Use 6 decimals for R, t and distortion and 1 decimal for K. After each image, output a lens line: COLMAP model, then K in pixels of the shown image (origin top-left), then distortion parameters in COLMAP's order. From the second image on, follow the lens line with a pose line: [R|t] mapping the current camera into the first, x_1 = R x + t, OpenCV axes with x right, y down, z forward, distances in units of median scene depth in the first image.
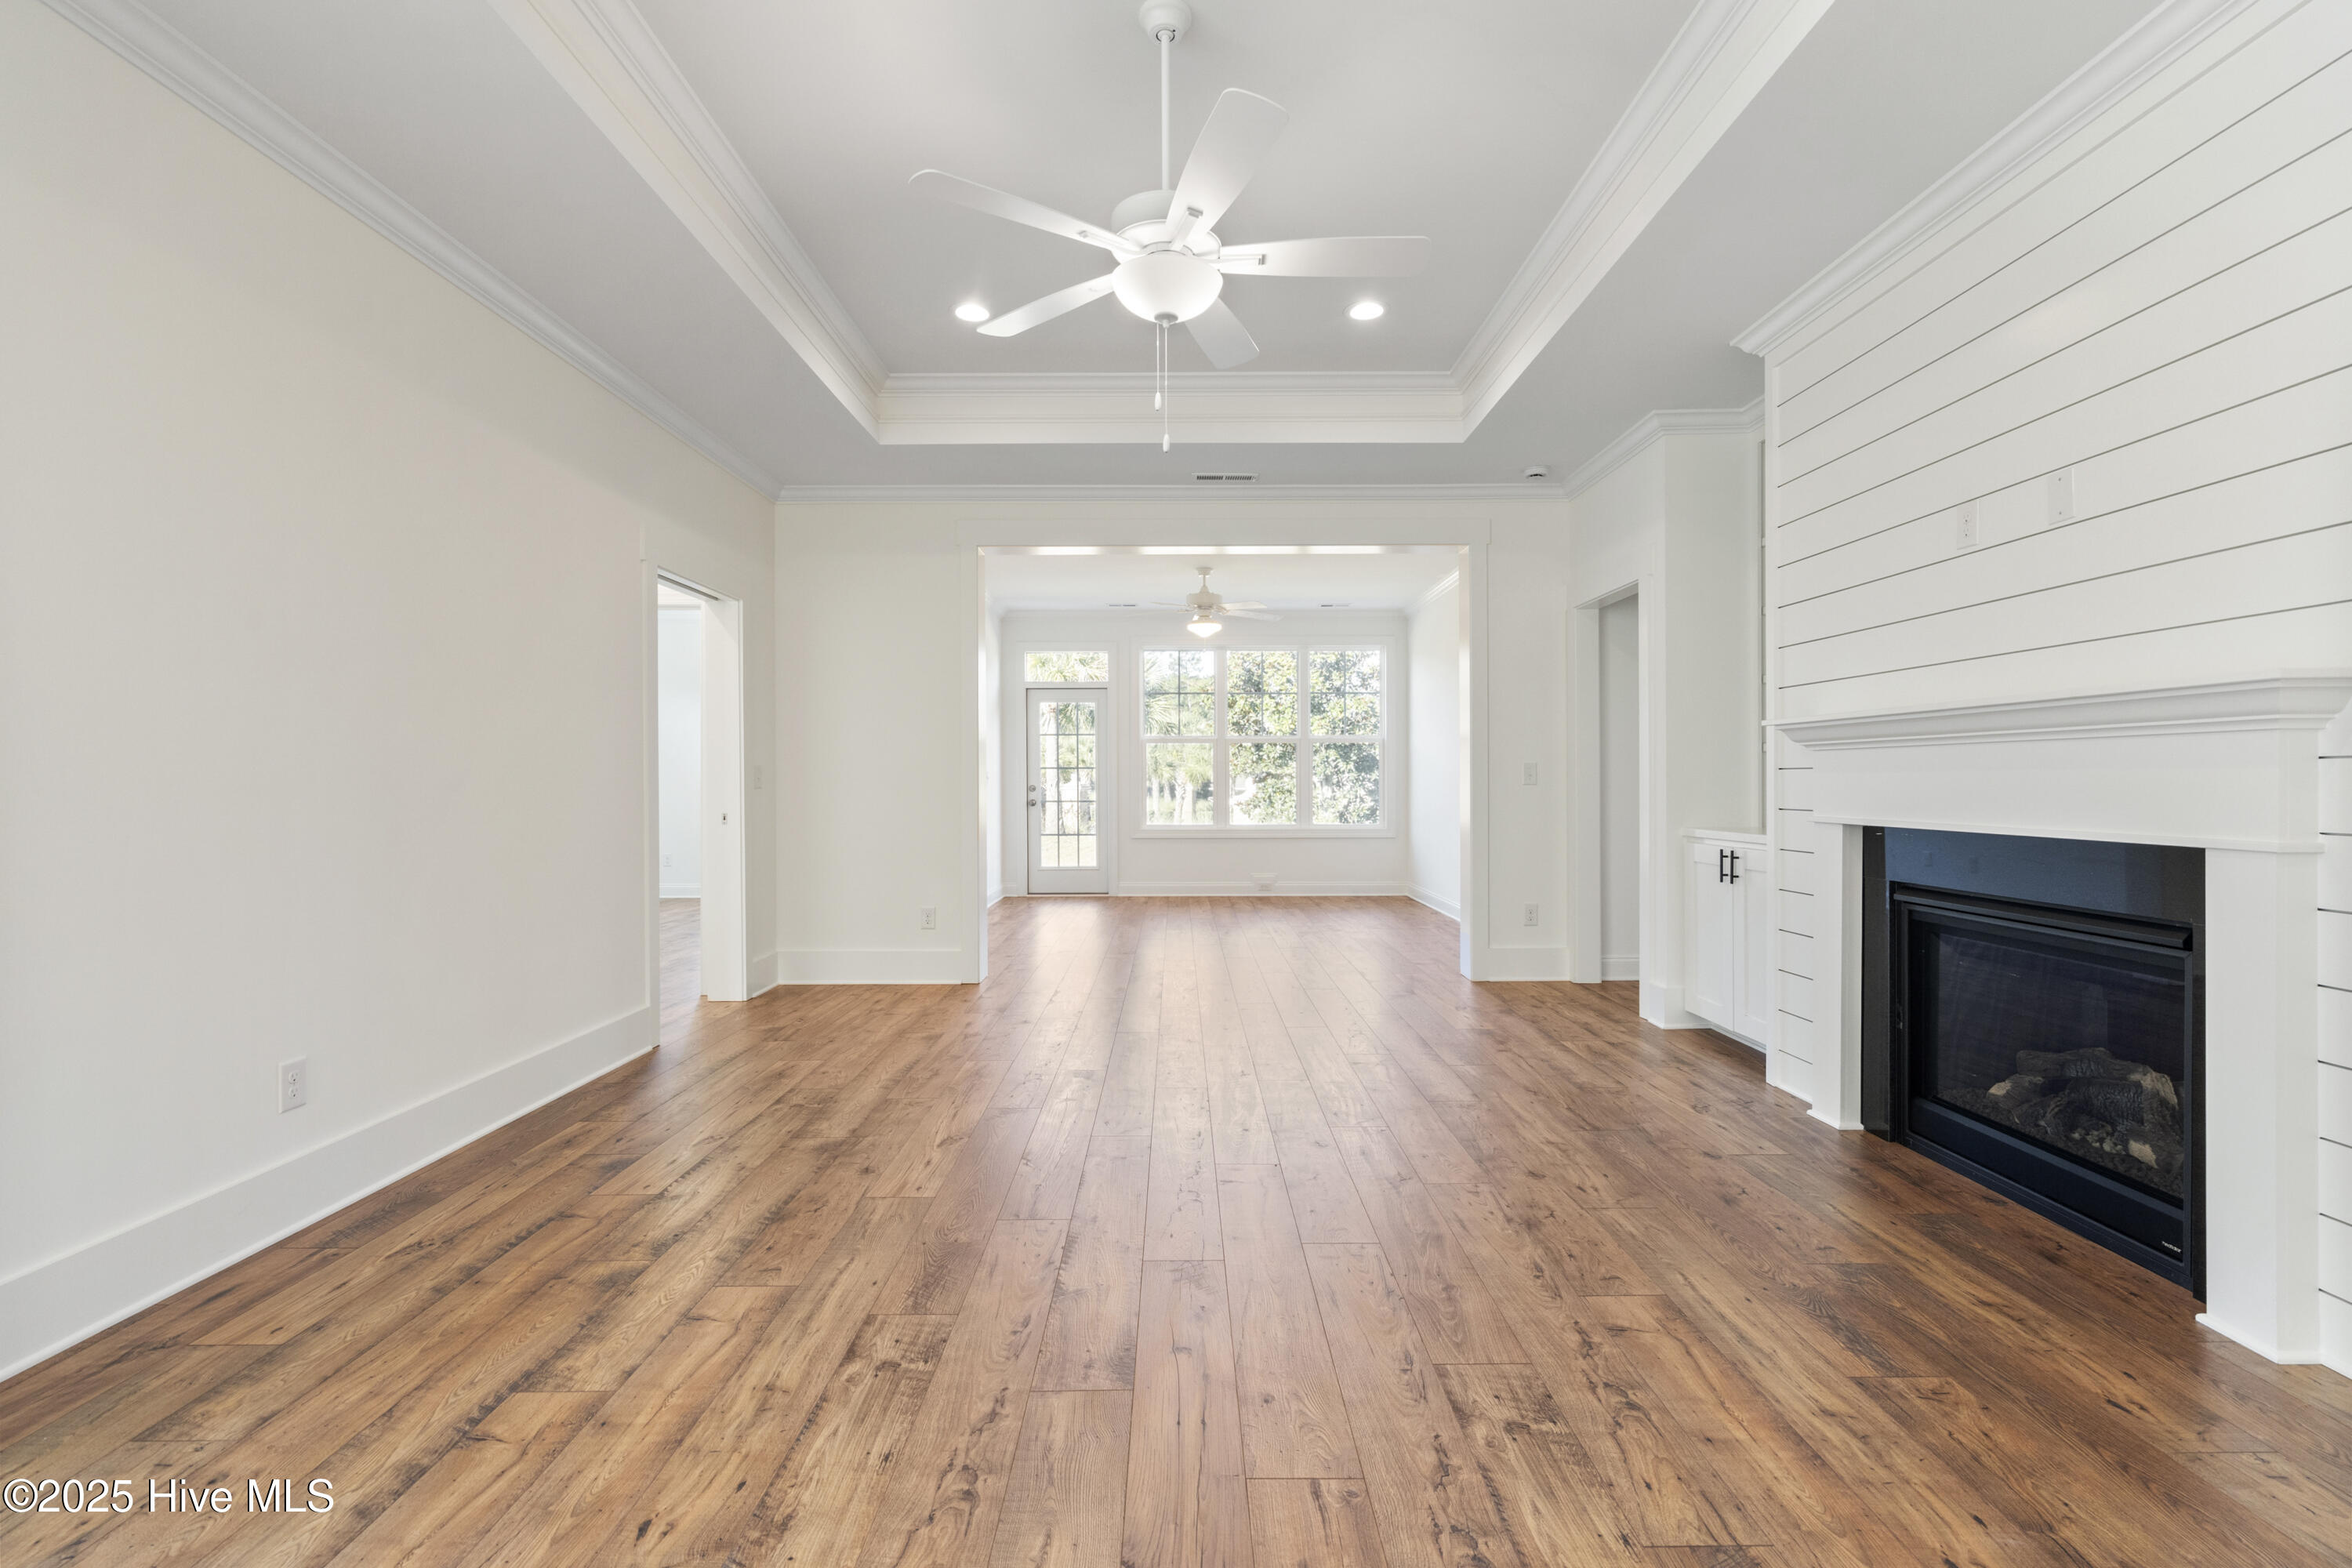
lens RADIAL K [[1057.8, 0, 1186.0], [0, 1057.8, 785.6], [0, 0, 1]] dist [-0.000301, 0.000057]
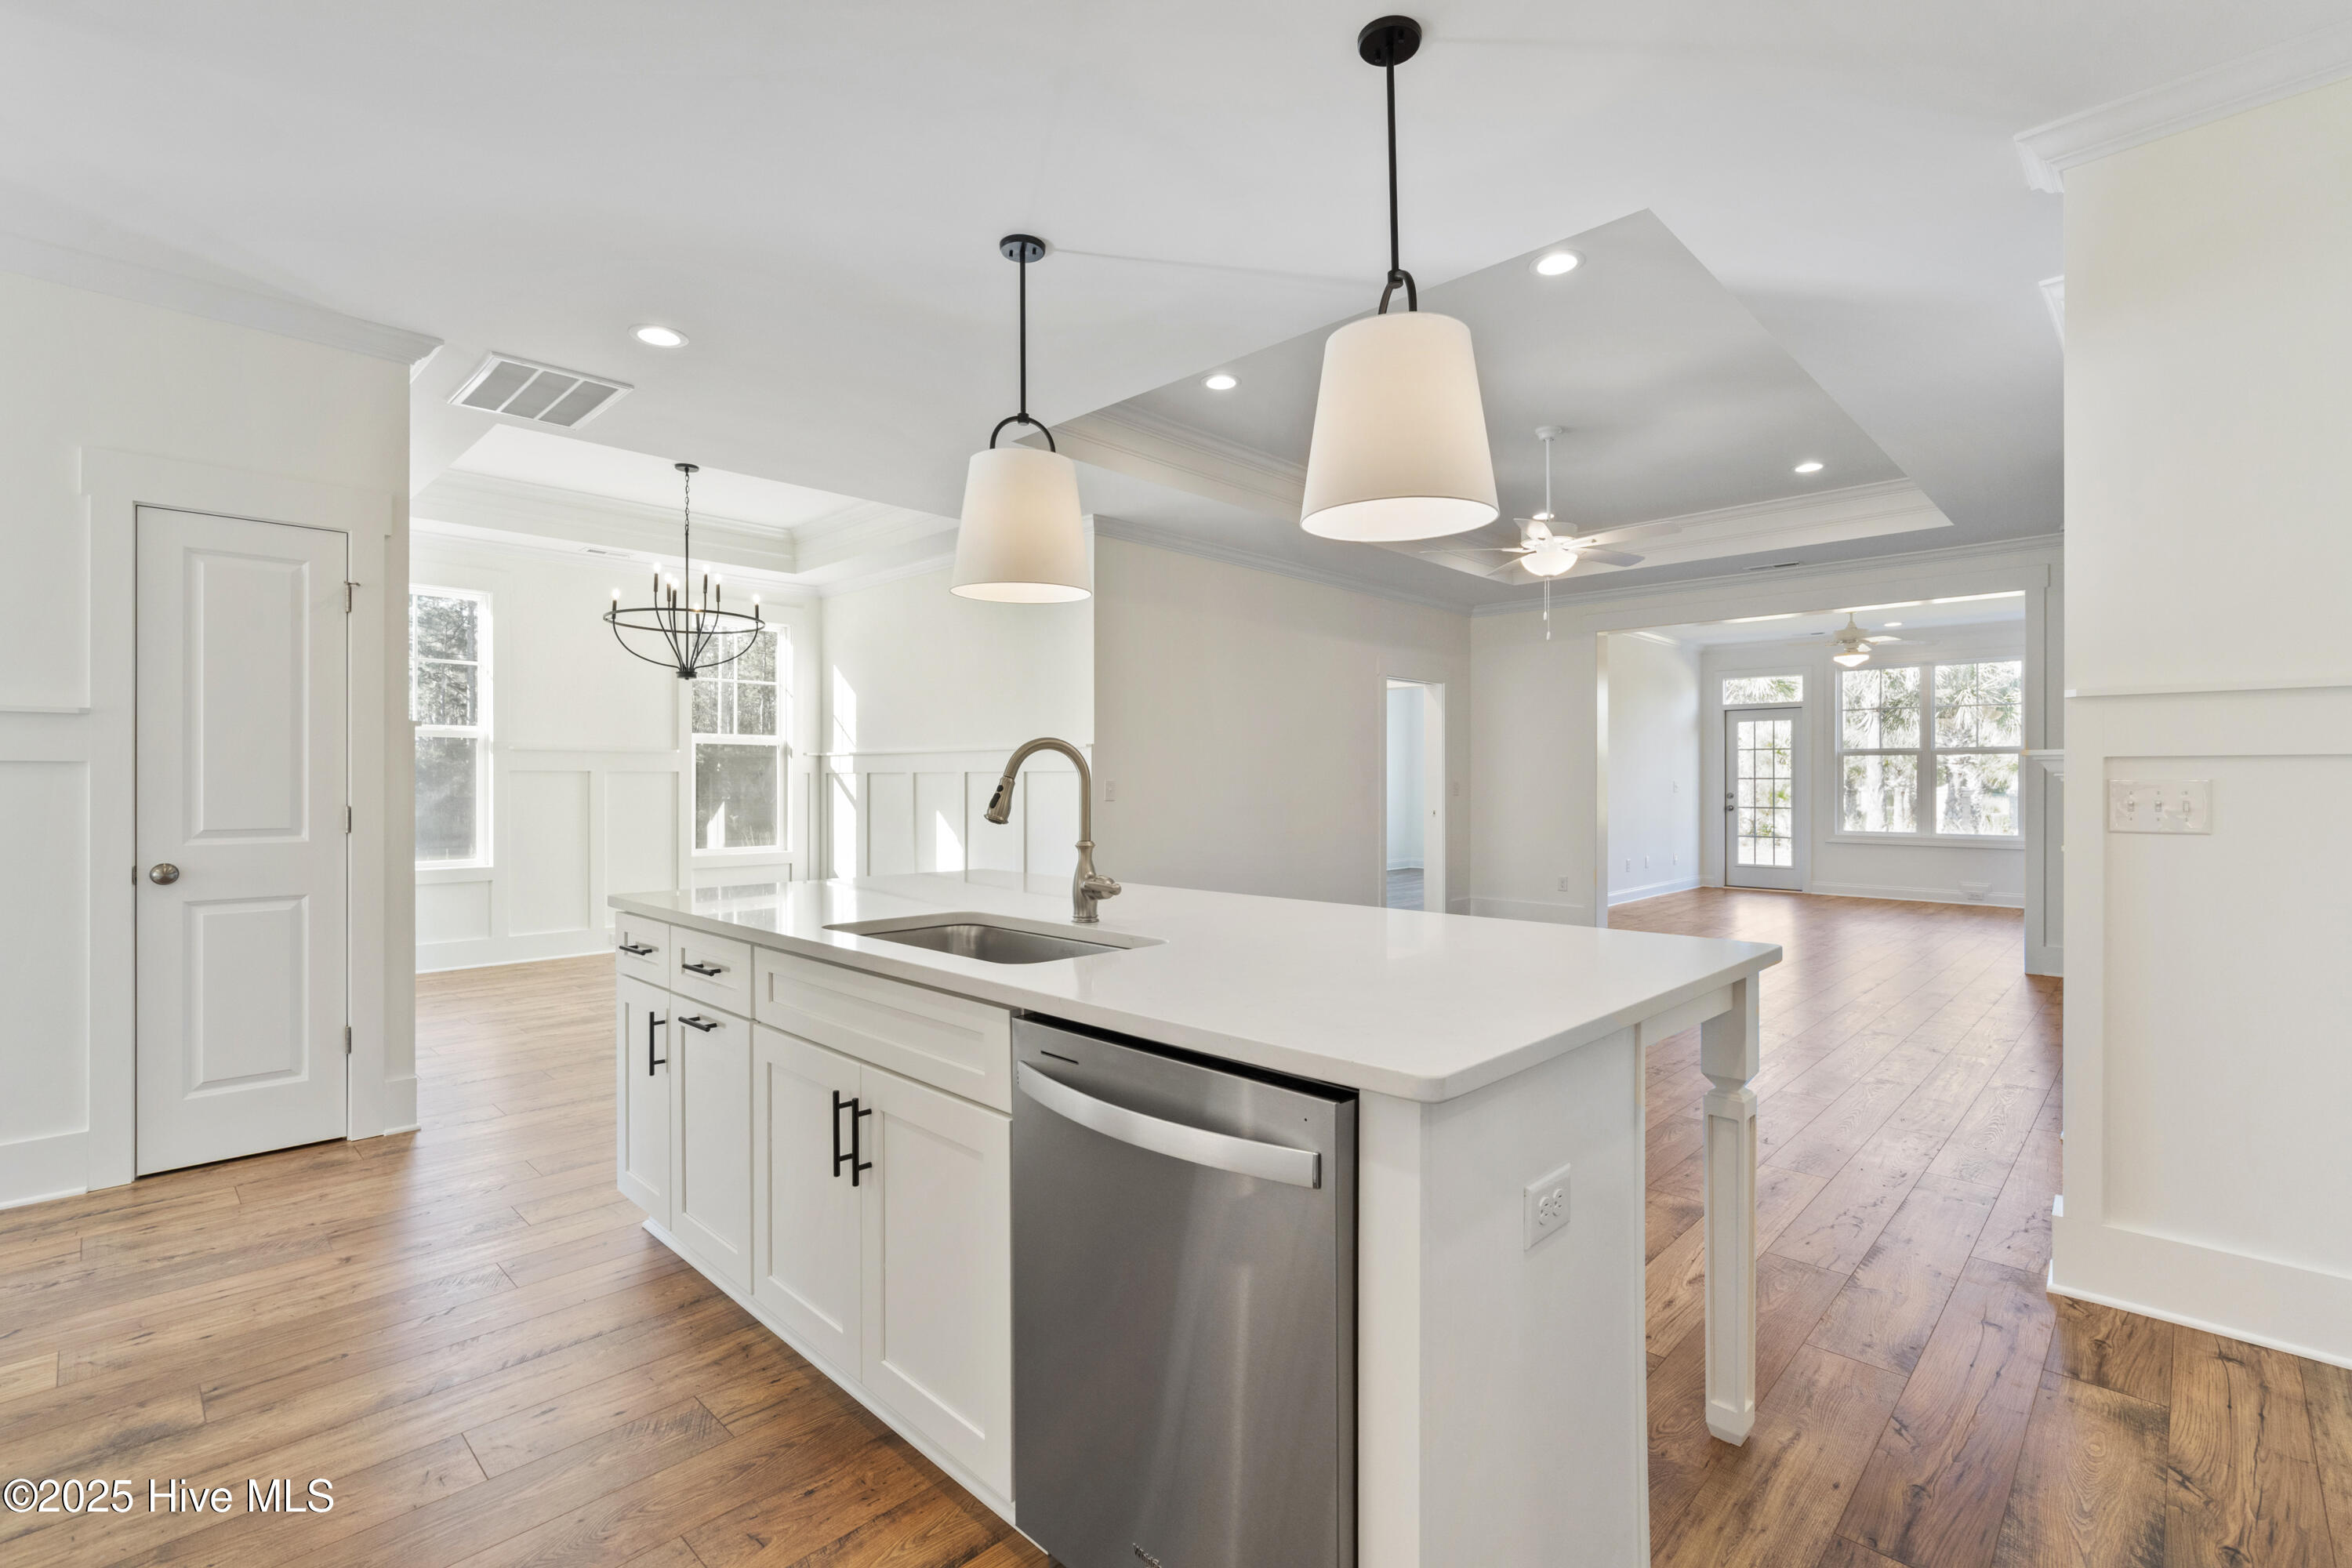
lens RADIAL K [[1060.4, 0, 1176.0], [0, 1060.4, 784.0], [0, 0, 1]] dist [0.001643, 0.000761]
pose [[0.710254, 0.006285, -0.703917, 0.280782], [-0.006651, 0.999975, 0.002218, -0.010120], [0.703914, 0.003107, 0.710278, -0.299084]]
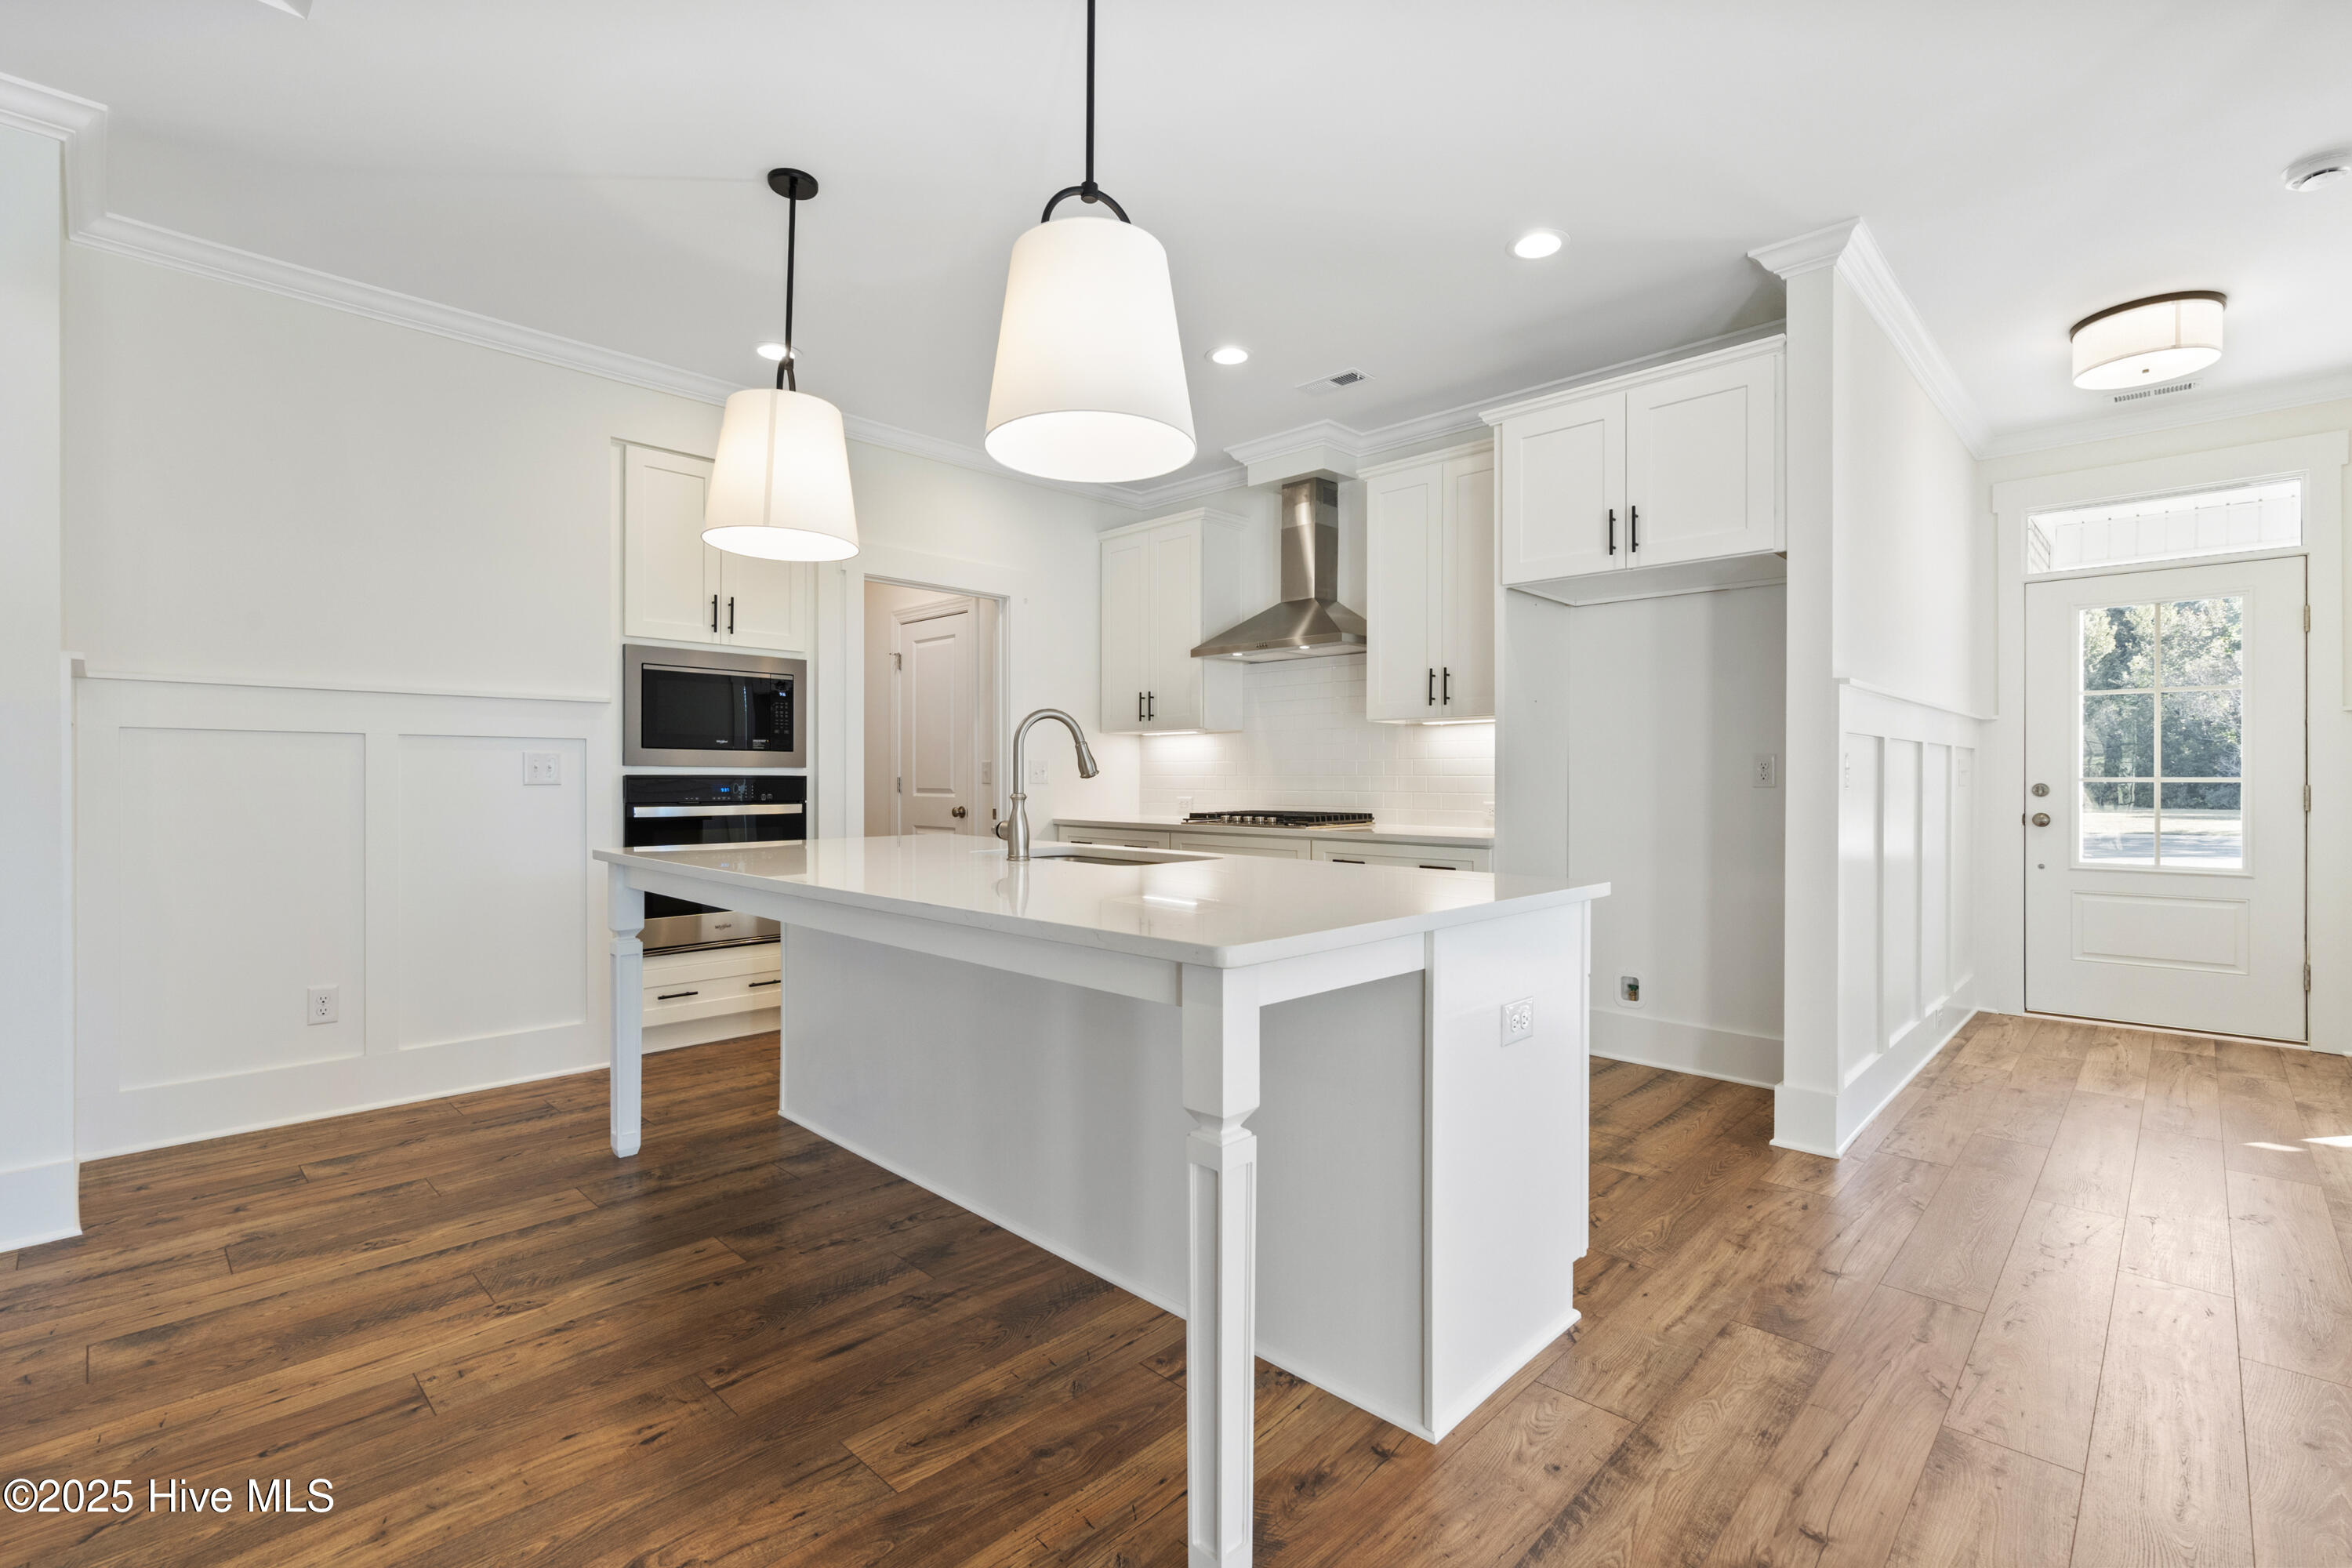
lens RADIAL K [[1054.2, 0, 1172.6], [0, 1054.2, 786.0], [0, 0, 1]] dist [-0.001697, 0.000368]
pose [[-0.709742, -0.003706, 0.704452, -0.174214], [0.004509, 0.999942, 0.009804, -0.000482], [-0.704448, 0.010134, -0.709684, 0.062927]]
